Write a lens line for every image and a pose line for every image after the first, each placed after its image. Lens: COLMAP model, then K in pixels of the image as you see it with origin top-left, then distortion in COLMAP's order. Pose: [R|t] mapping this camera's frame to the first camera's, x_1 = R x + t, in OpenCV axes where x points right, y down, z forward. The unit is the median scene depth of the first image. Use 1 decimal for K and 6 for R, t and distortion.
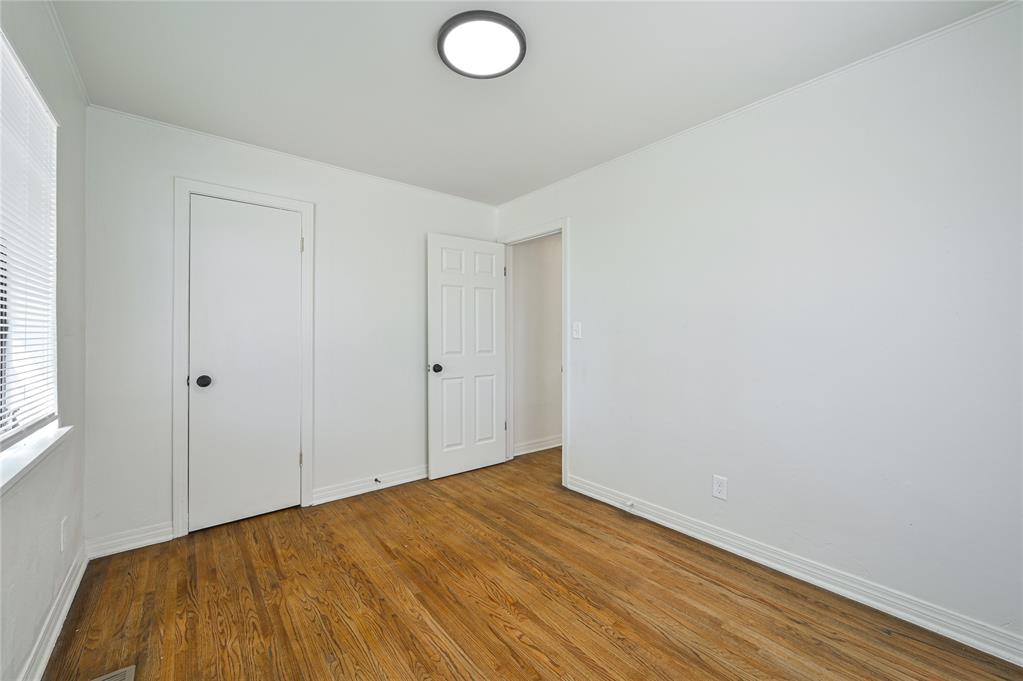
lens RADIAL K [[404.2, 0, 511.9], [0, 404.2, 338.1], [0, 0, 1]] dist [0.000288, 0.000035]
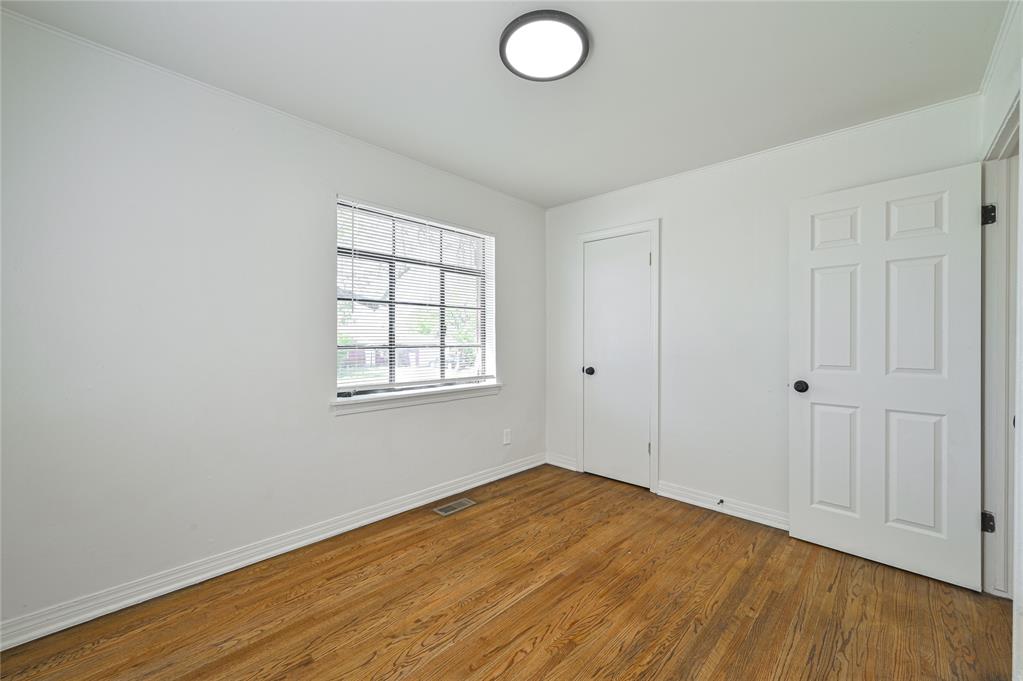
lens RADIAL K [[402.7, 0, 518.7], [0, 402.7, 341.6], [0, 0, 1]] dist [-0.003348, -0.000416]
pose [[0.128312, 0.008525, -0.991697, 0.690023], [-0.014679, 0.999870, 0.006696, -0.003150], [0.991625, 0.013698, 0.128421, 0.614673]]
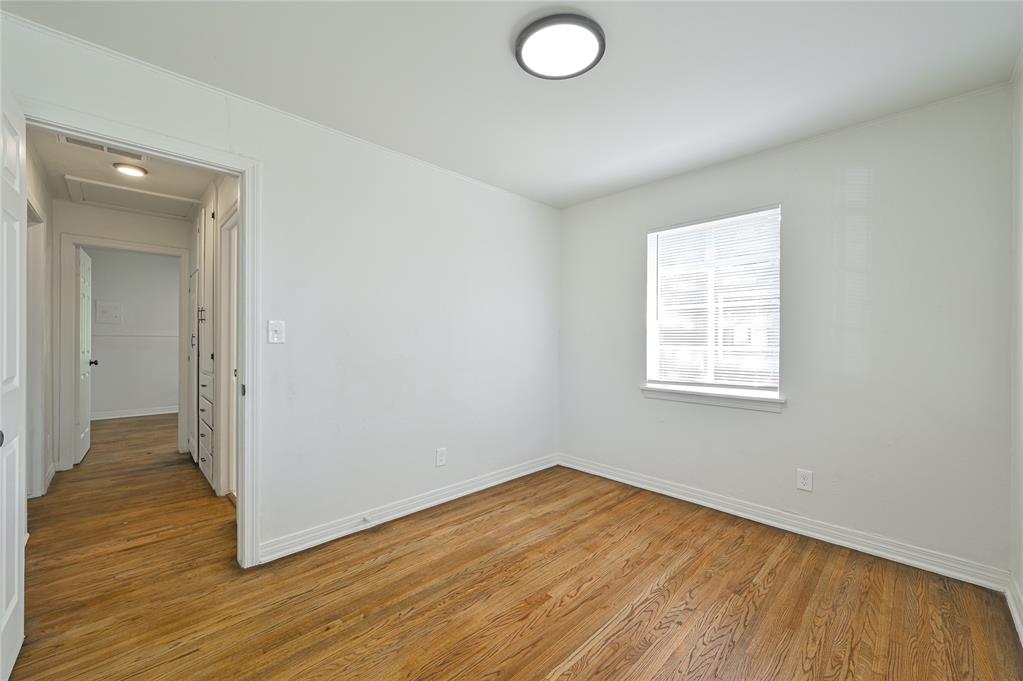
lens RADIAL K [[404.2, 0, 511.9], [0, 404.2, 338.1], [0, 0, 1]] dist [0.000288, 0.000035]
pose [[-0.083075, 0.001172, 0.996543, -0.814461], [0.004744, 0.999988, -0.000781, -0.007482], [-0.996532, 0.004663, -0.083080, 0.905814]]
